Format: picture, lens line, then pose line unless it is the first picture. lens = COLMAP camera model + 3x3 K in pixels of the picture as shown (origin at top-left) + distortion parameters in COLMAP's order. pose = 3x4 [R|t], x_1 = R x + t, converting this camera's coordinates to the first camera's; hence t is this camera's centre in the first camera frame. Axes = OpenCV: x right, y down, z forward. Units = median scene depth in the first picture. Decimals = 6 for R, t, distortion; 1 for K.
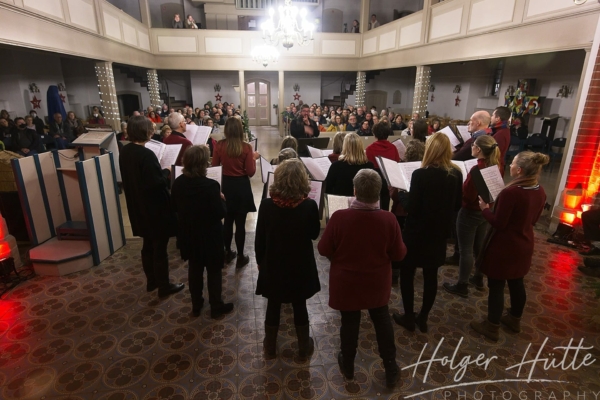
lens RADIAL K [[368.0, 0, 300.0], [0, 368.0, 200.0], [0, 0, 1]] dist [0.023914, 0.001684]
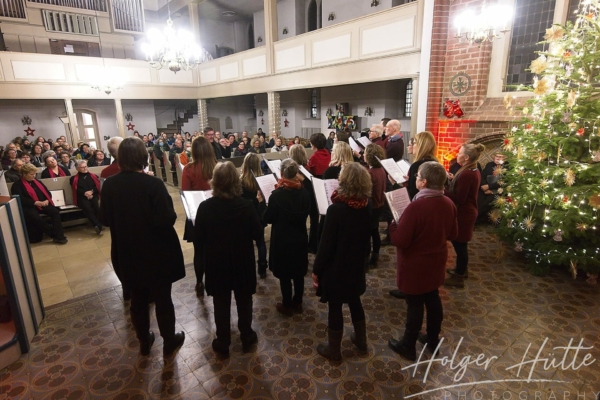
lens RADIAL K [[342.1, 0, 300.0], [0, 342.1, 200.0], [0, 0, 1]] dist [0.005510, 0.001398]
pose [[0.861807, -0.153766, 0.483368, -0.332070], [0.181289, 0.983375, -0.010398, -0.011405], [-0.473733, 0.096590, 0.875356, 0.116643]]
